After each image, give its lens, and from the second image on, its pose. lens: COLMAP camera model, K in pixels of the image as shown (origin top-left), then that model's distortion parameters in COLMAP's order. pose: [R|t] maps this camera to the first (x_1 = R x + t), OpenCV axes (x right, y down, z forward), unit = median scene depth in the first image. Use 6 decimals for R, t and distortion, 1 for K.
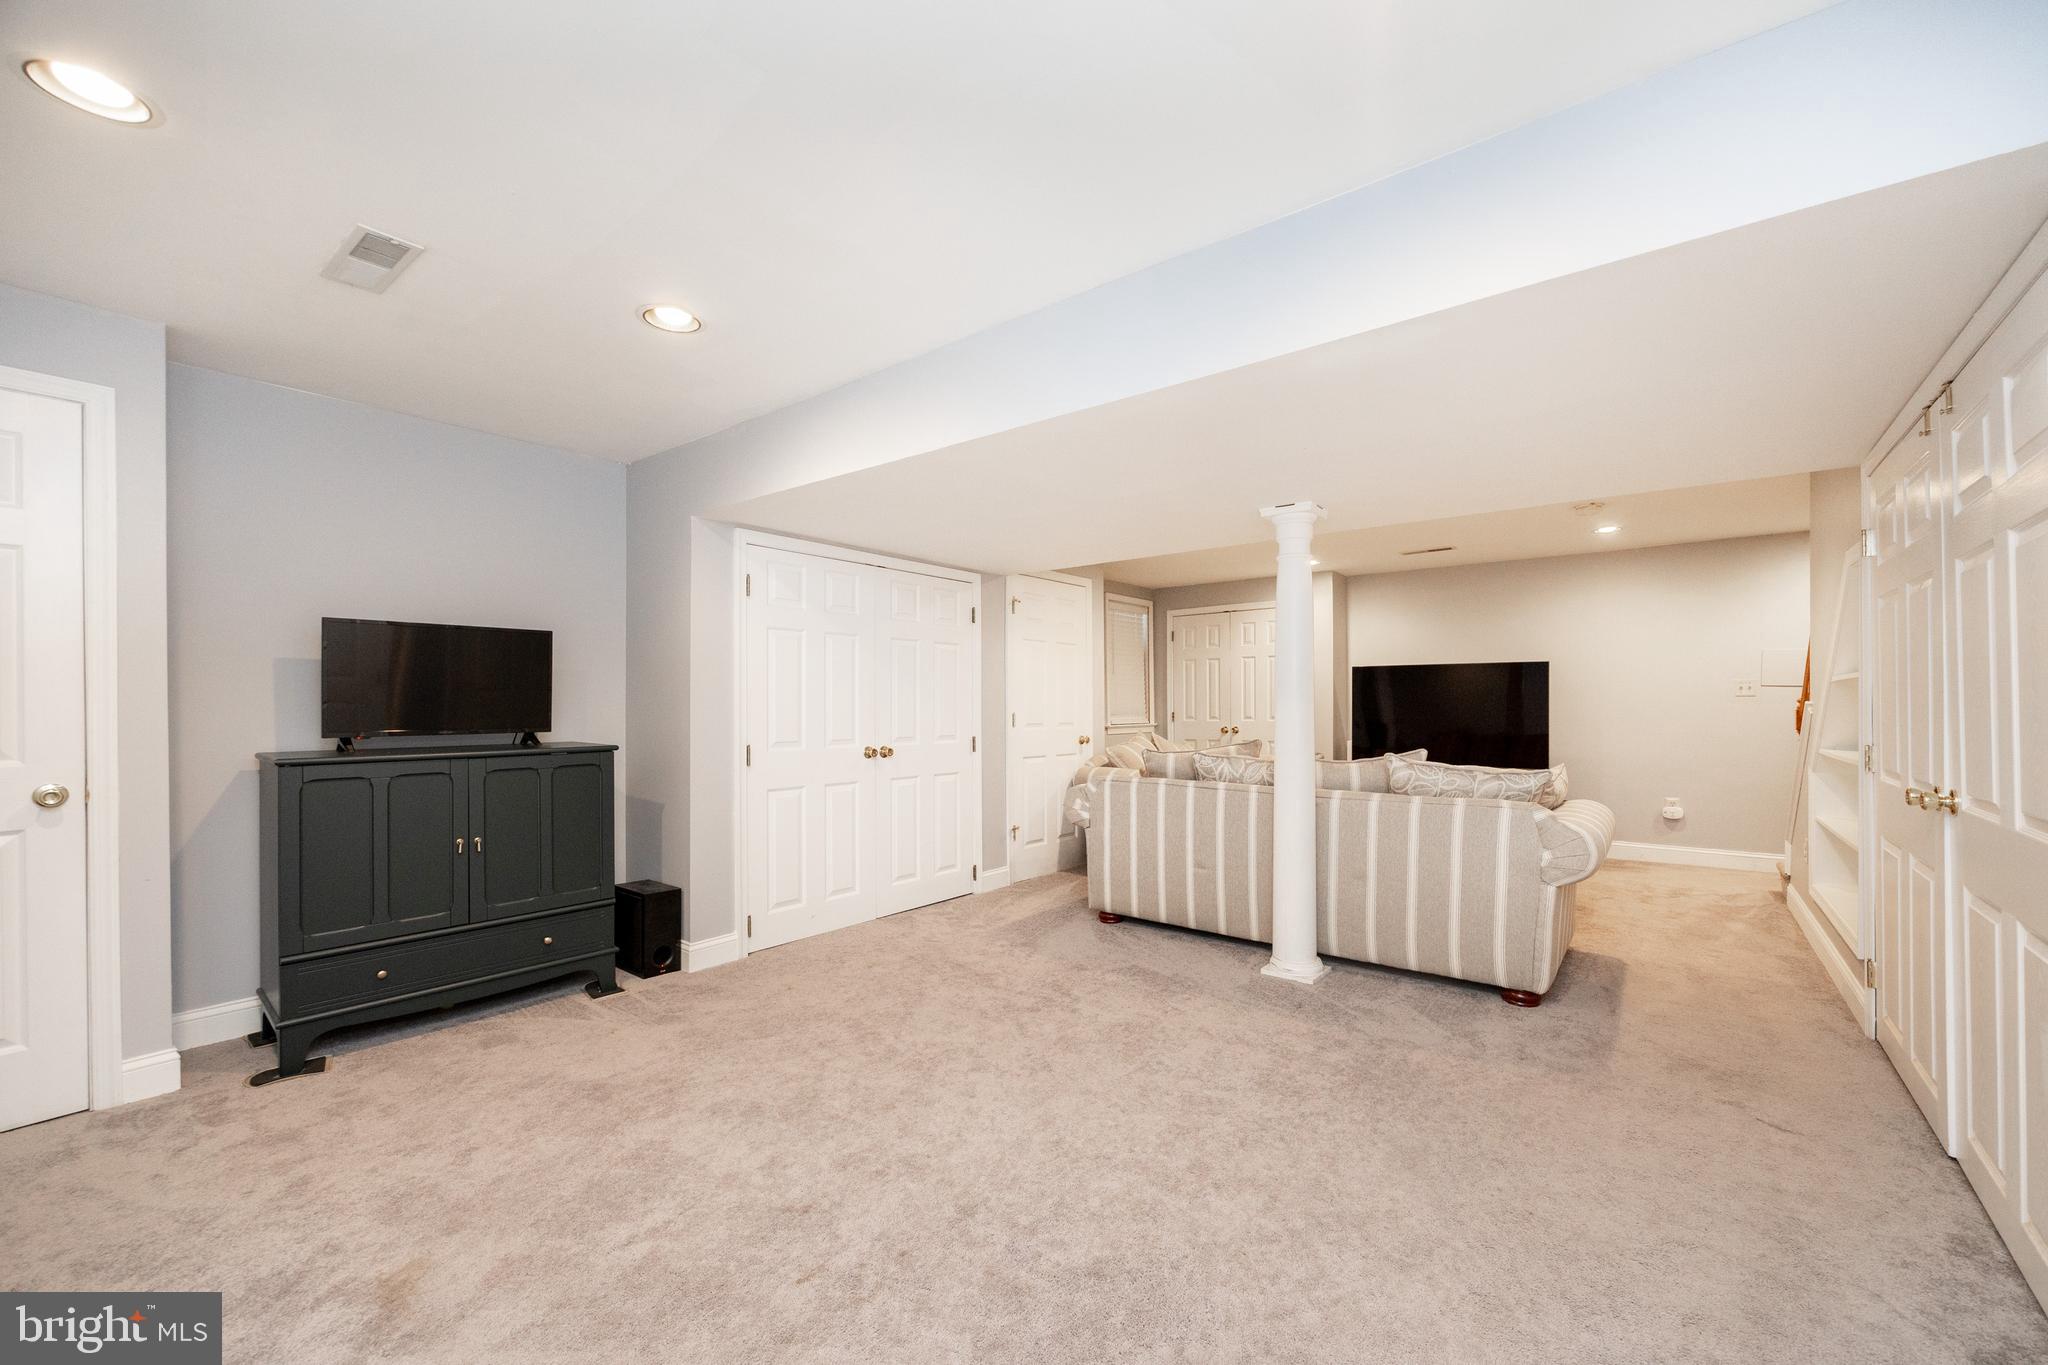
lens RADIAL K [[813.3, 0, 1056.6], [0, 813.3, 692.2], [0, 0, 1]] dist [-0.000075, 0.000080]
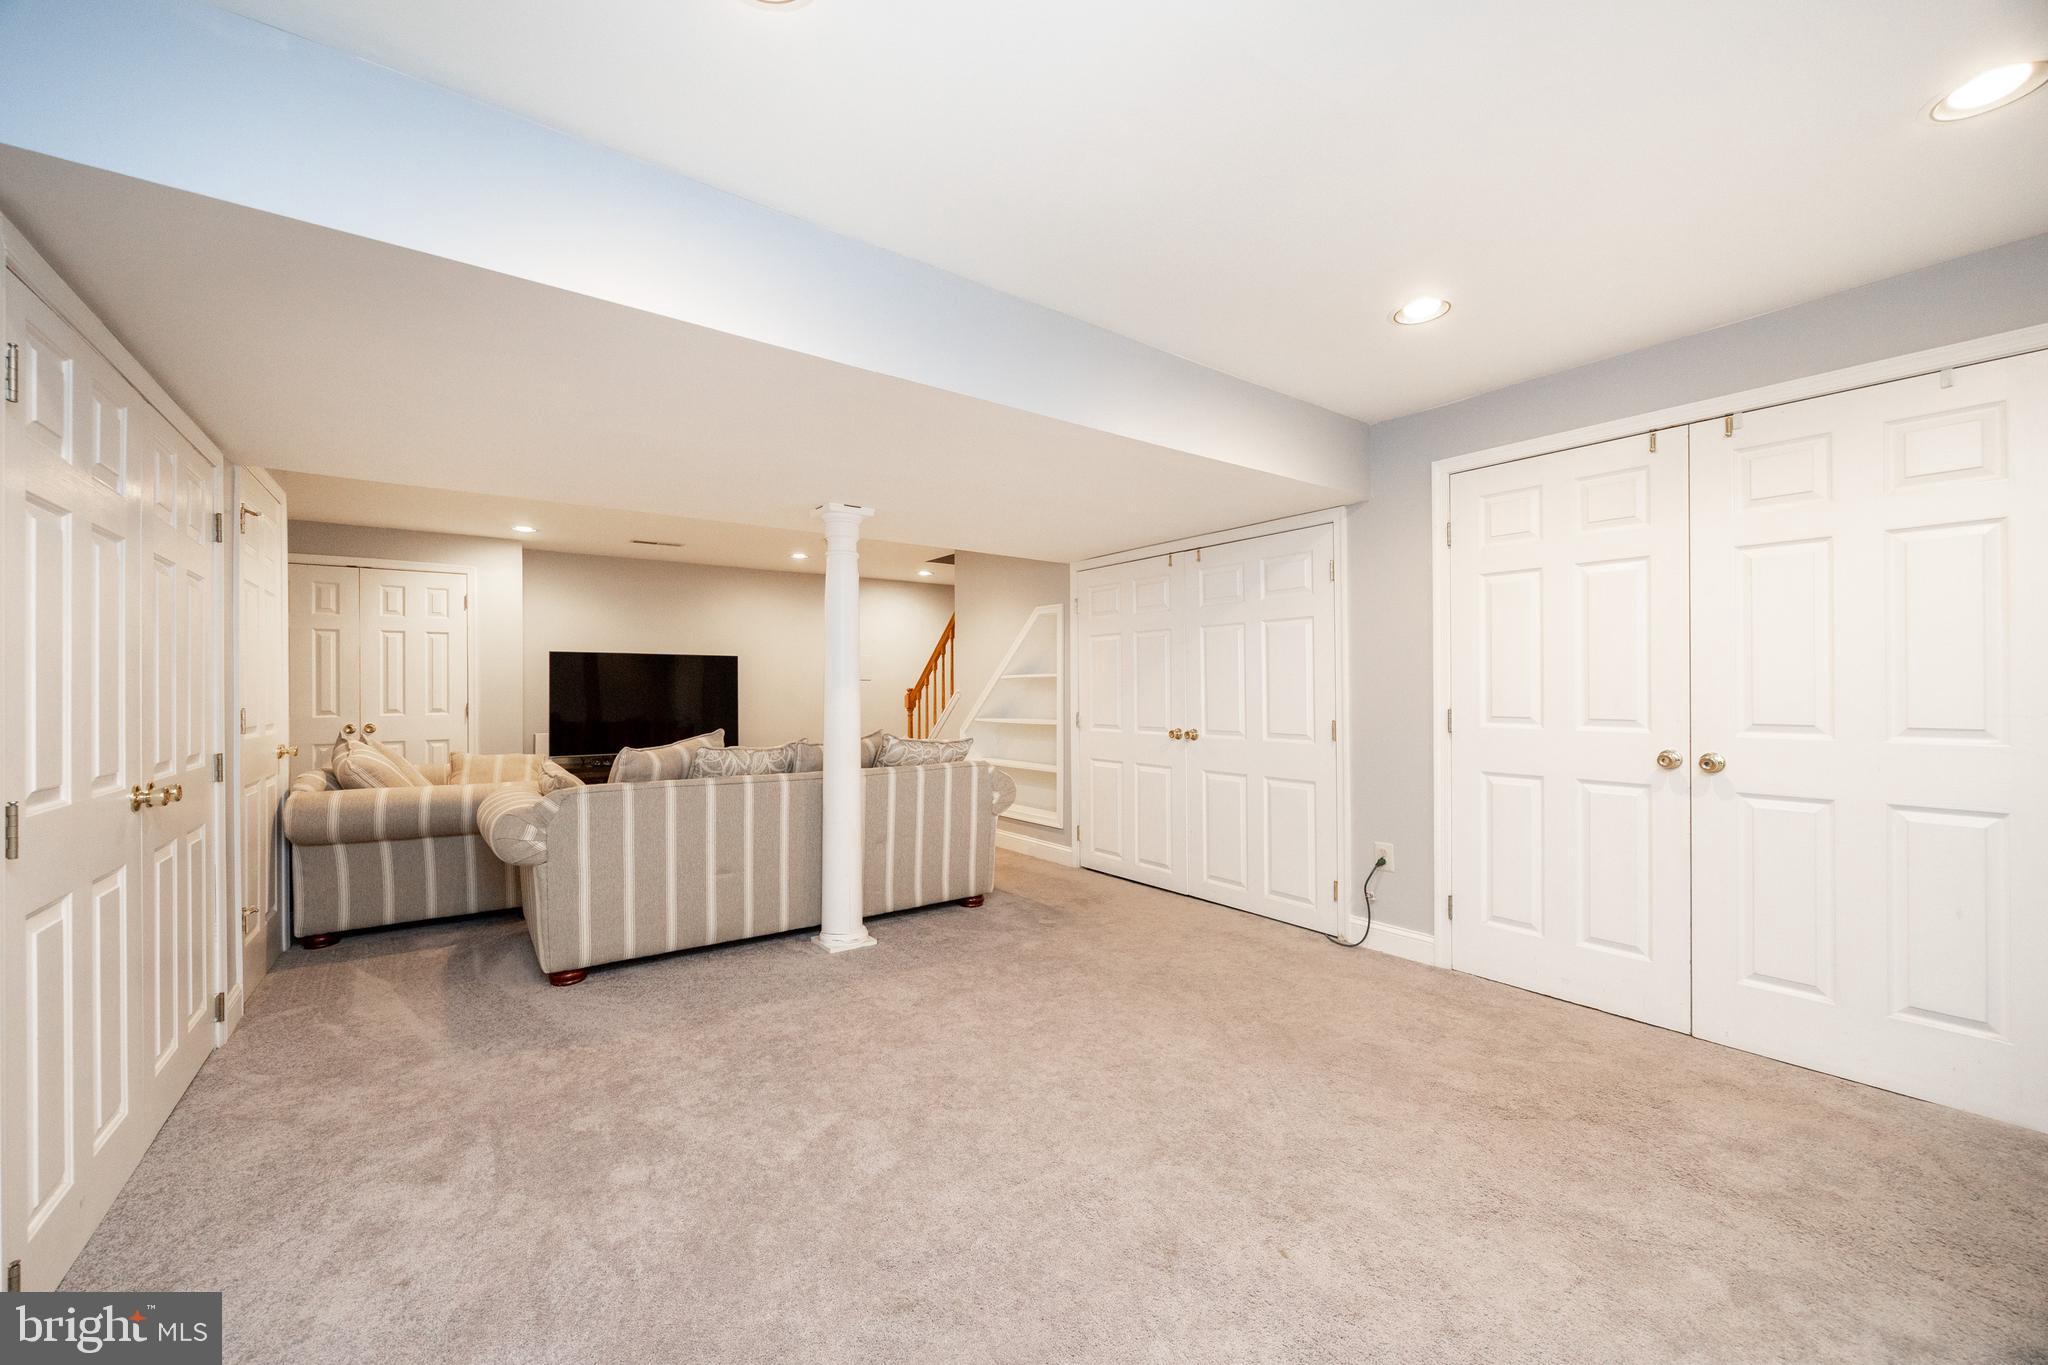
lens RADIAL K [[778.4, 0, 1022.4], [0, 778.4, 678.7], [0, 0, 1]] dist [-0.000093, 0.000006]
pose [[0.286851, 0.014416, 0.957867, -0.559038], [-0.011478, 0.999867, -0.011610, 0.005999], [-0.957906, -0.007664, 0.286979, 0.434517]]
